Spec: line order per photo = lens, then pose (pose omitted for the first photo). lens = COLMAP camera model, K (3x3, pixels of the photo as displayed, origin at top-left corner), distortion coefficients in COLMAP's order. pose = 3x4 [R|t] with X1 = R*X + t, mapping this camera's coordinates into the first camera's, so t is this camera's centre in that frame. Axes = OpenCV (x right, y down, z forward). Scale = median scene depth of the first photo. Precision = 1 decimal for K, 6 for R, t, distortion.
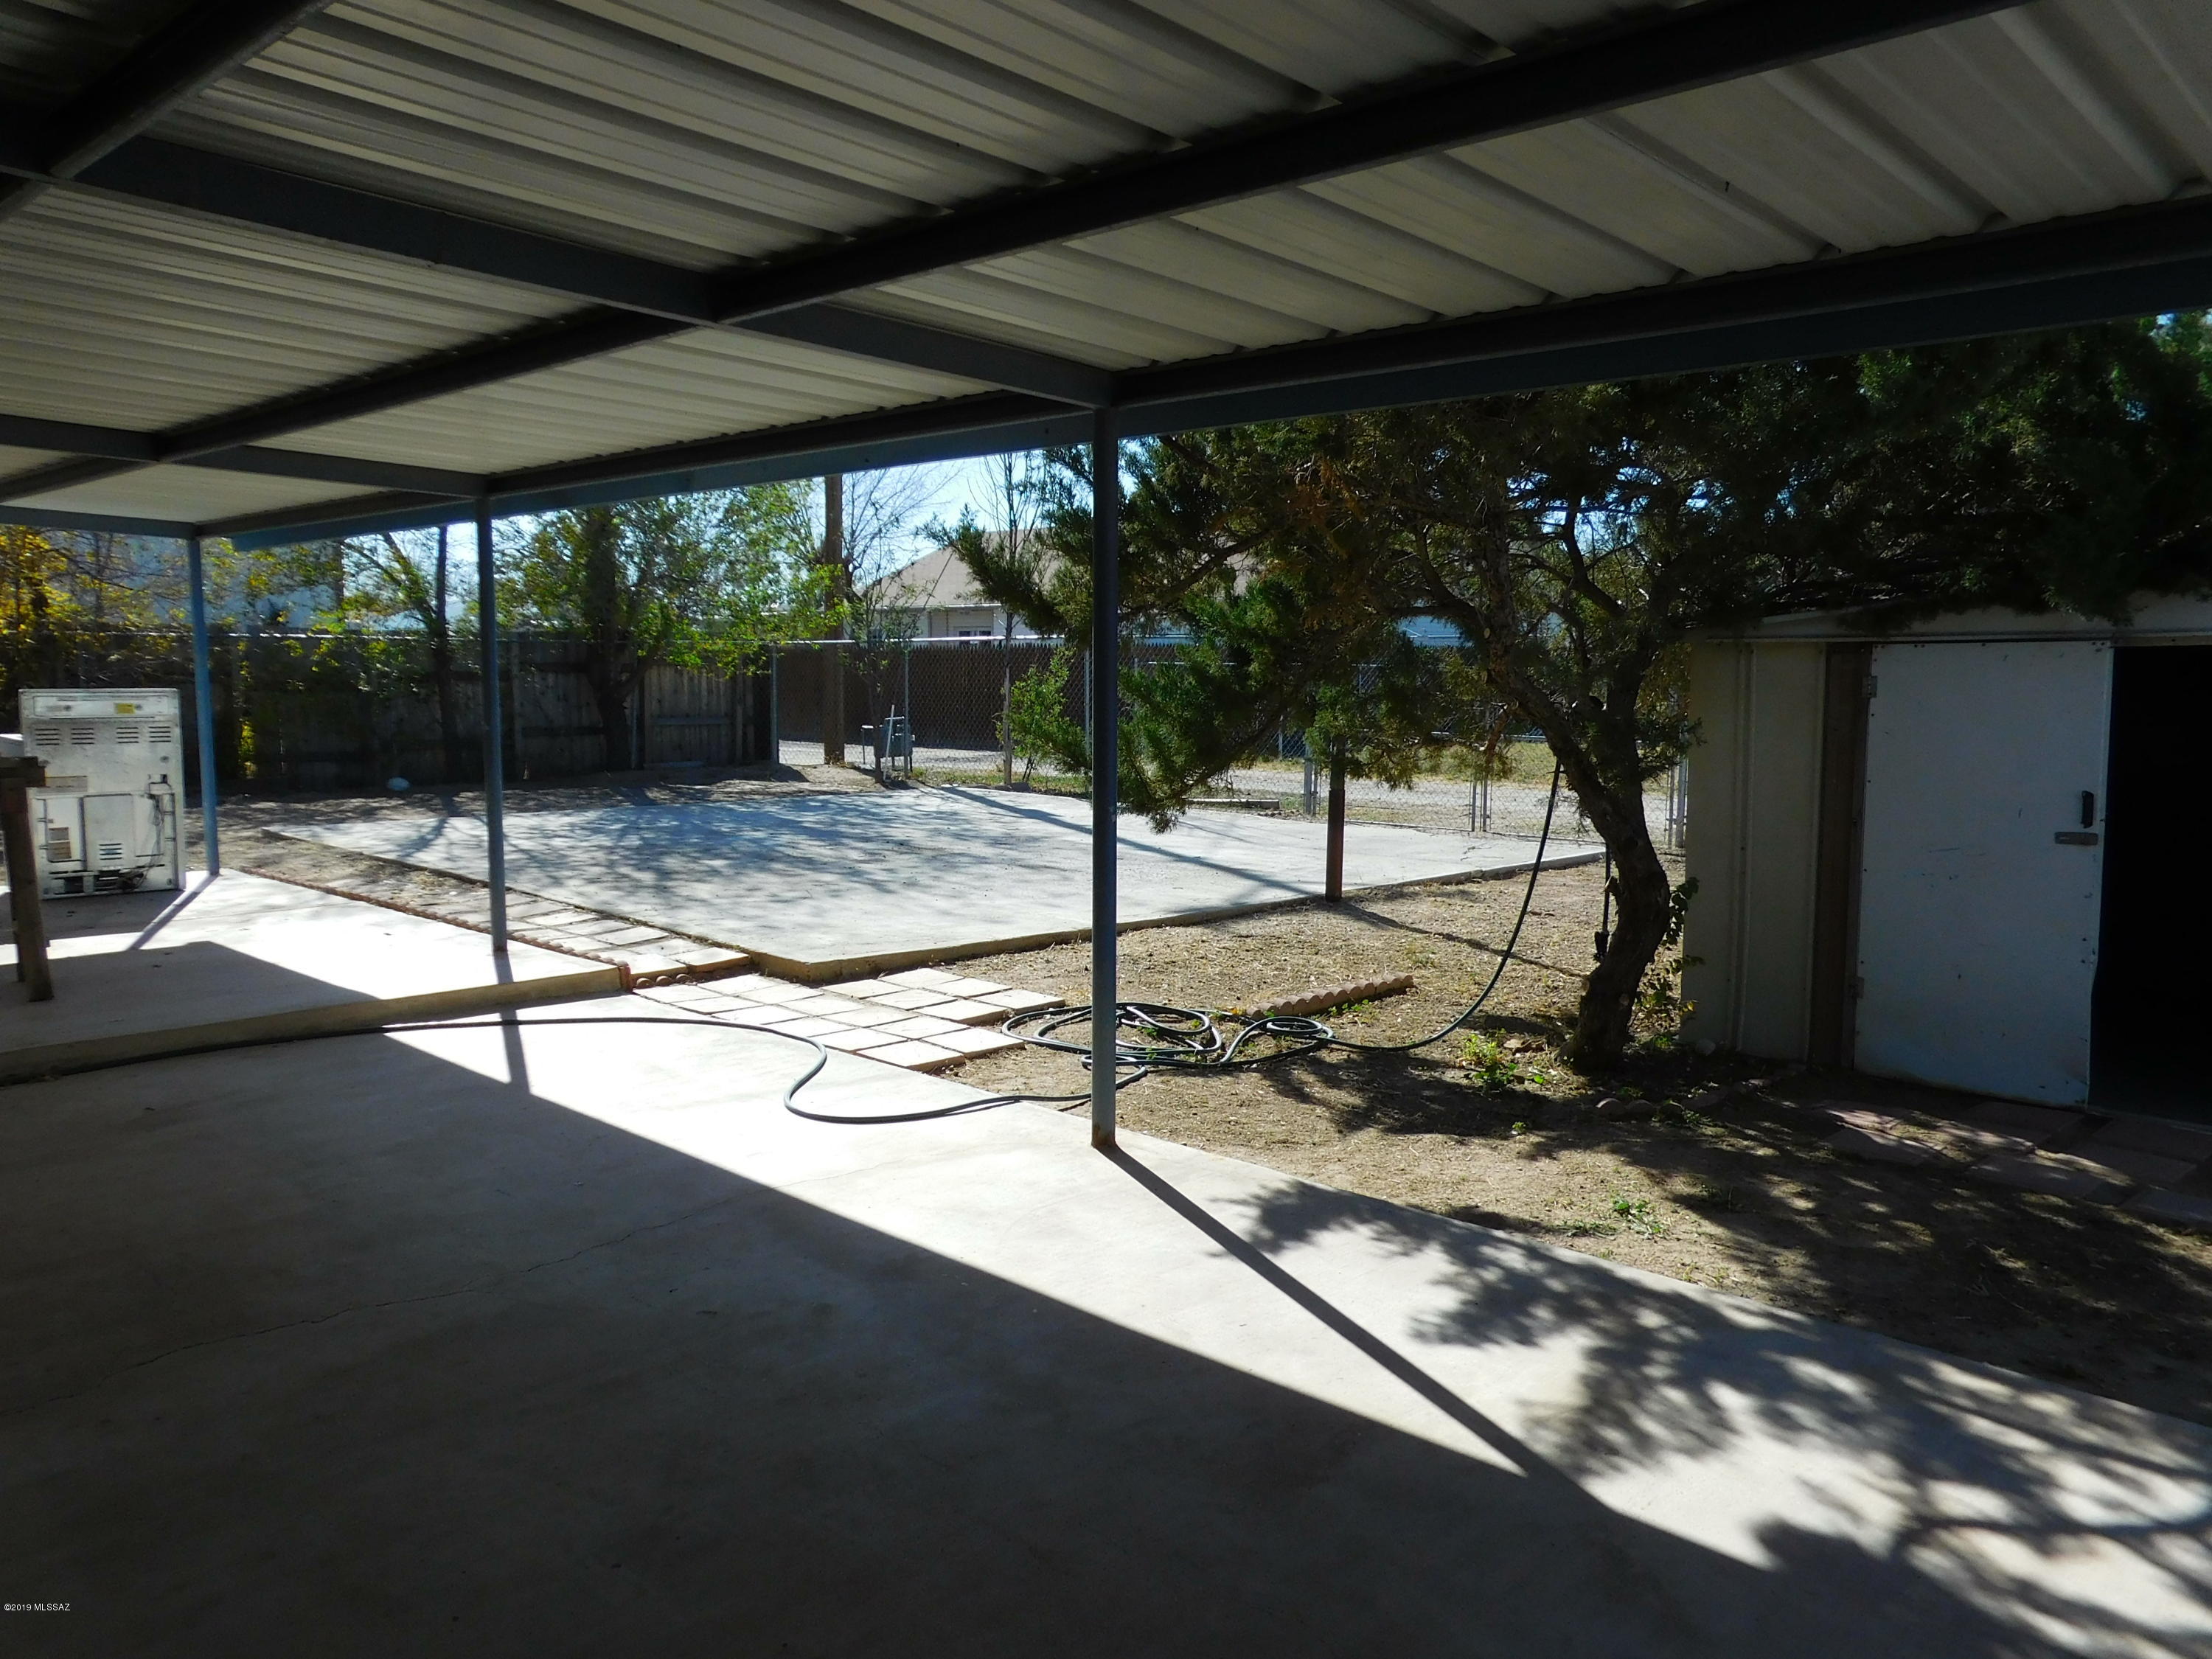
lens RADIAL K [[1653.9, 0, 1105.5], [0, 1653.9, 830.1], [0, 0, 1]] dist [-0.036229, 0.079167]
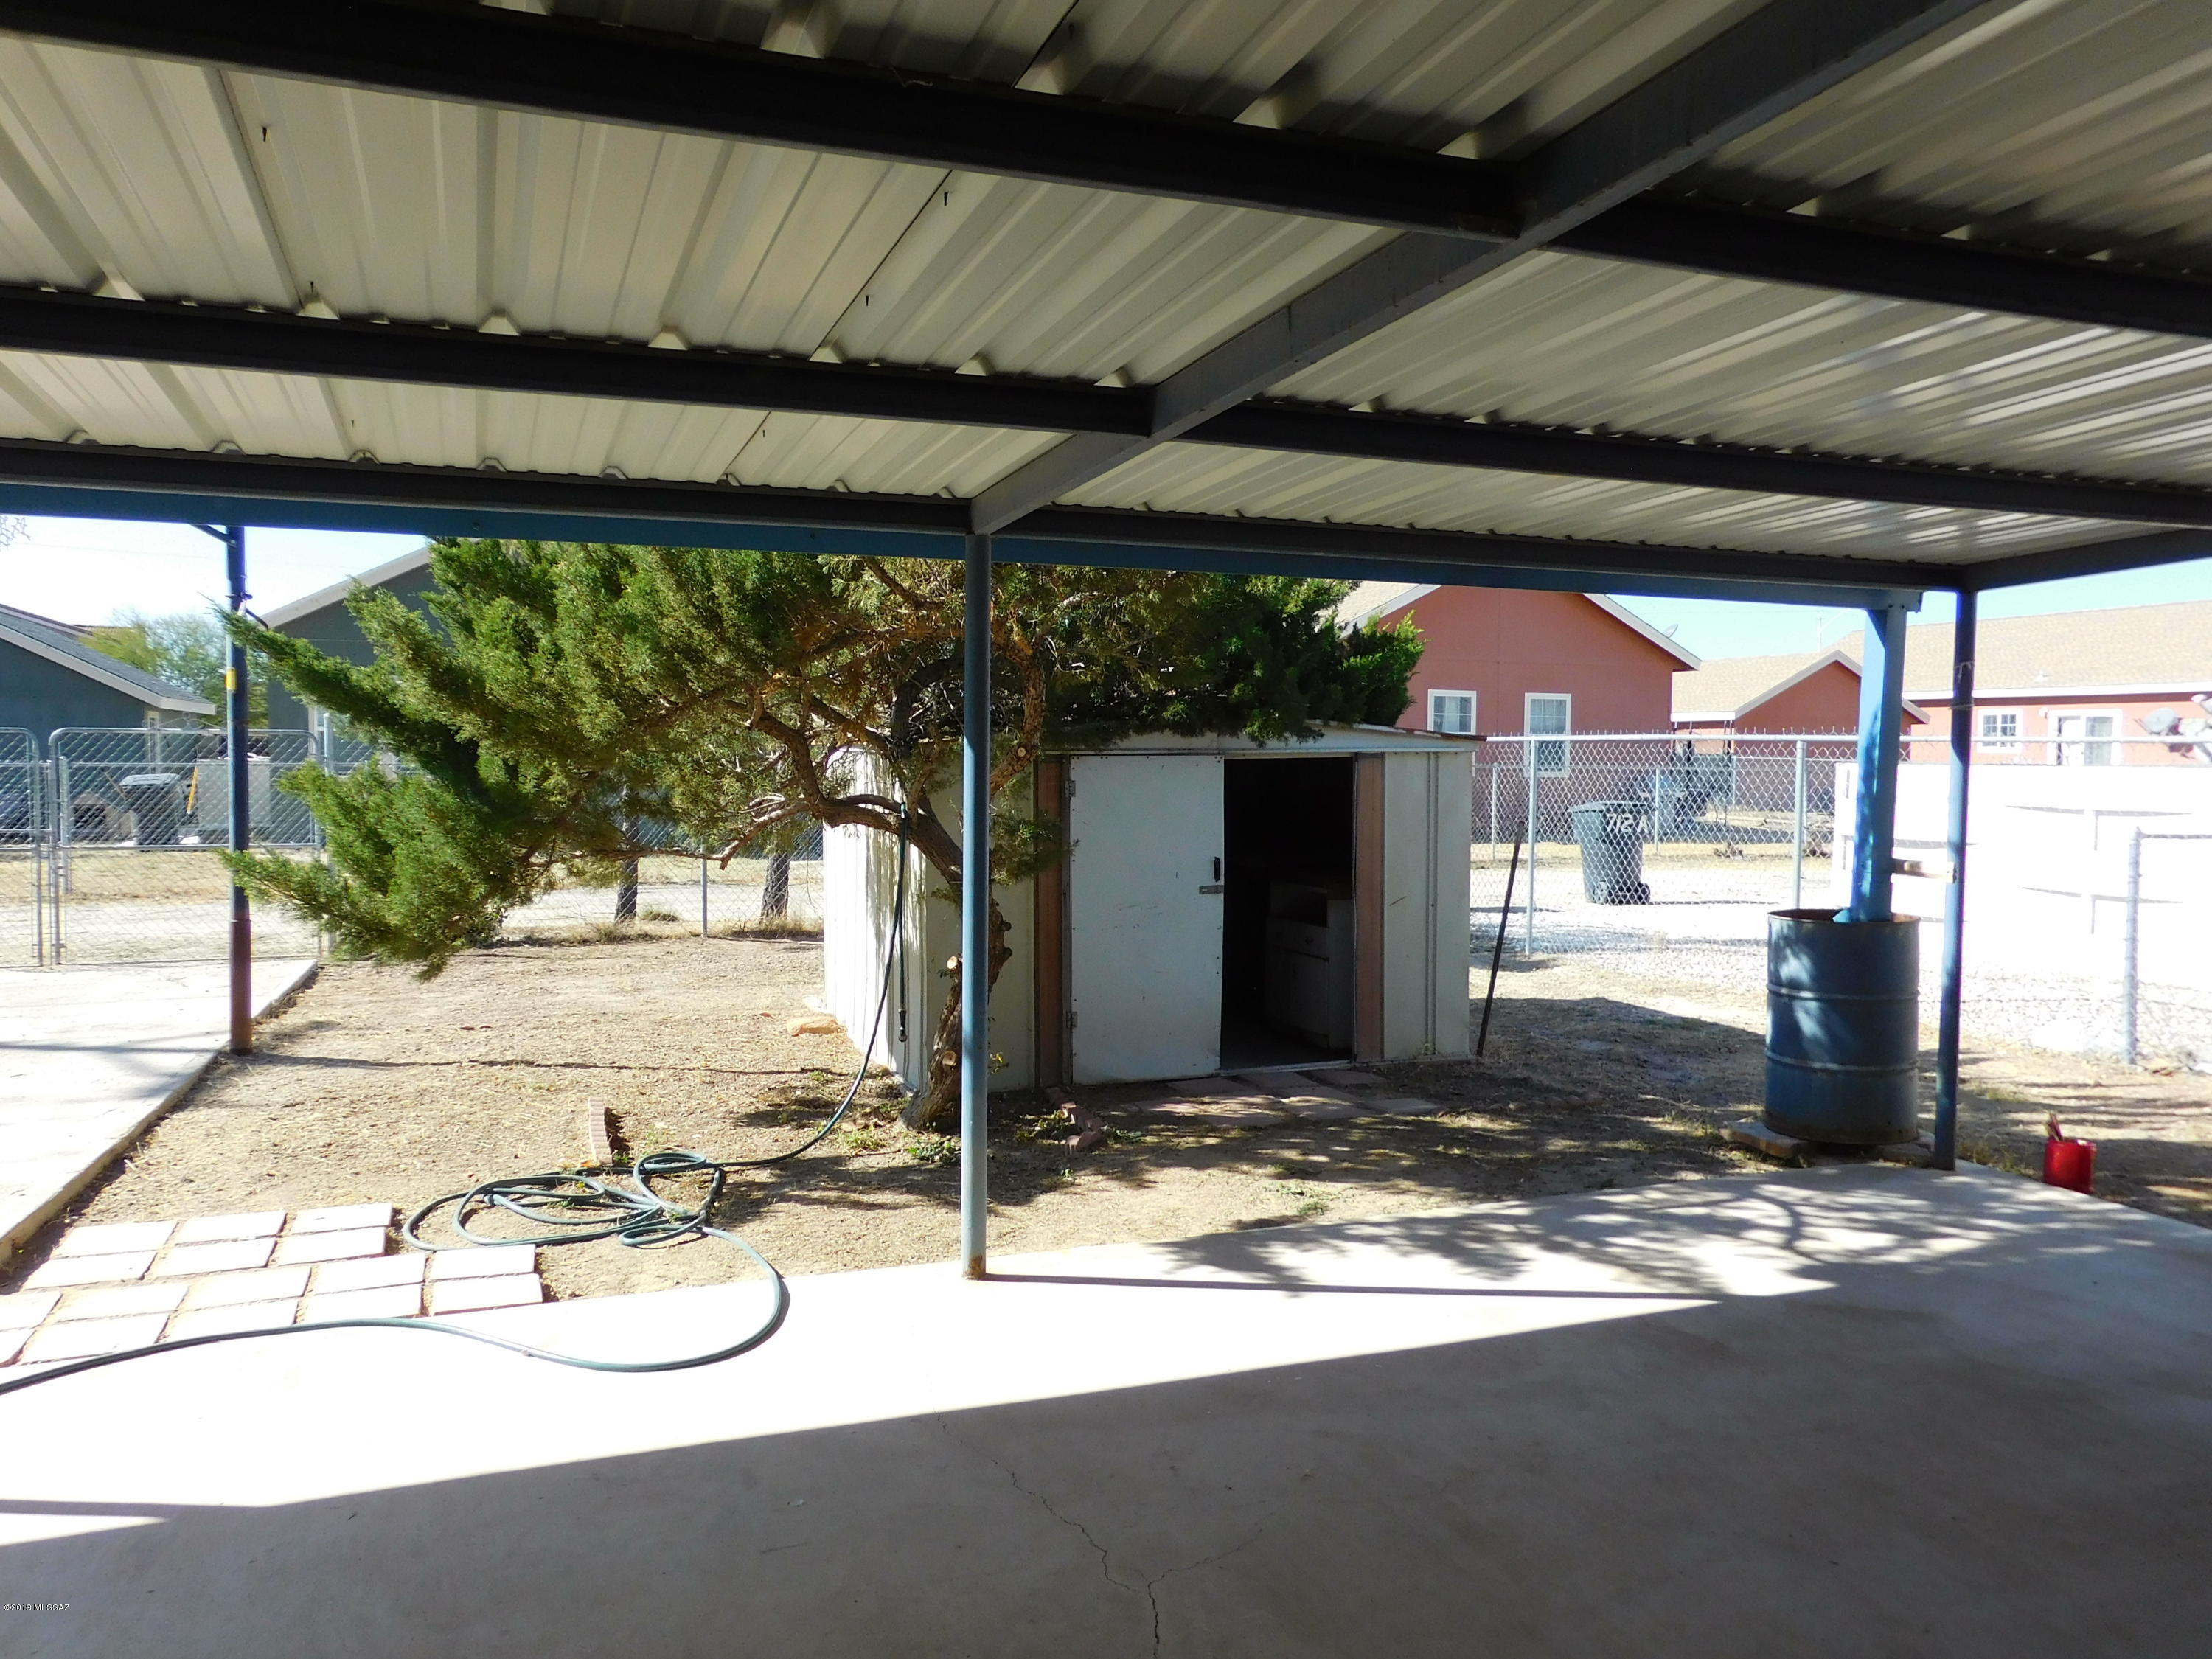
lens RADIAL K [[1653.9, 0, 1105.5], [0, 1653.9, 830.1], [0, 0, 1]] dist [-0.036229, 0.079167]
pose [[0.426258, -0.046717, 0.903394, -1.054879], [0.089256, 0.995964, 0.009389, -0.094983], [-0.900187, 0.076631, 0.428708, 0.615670]]
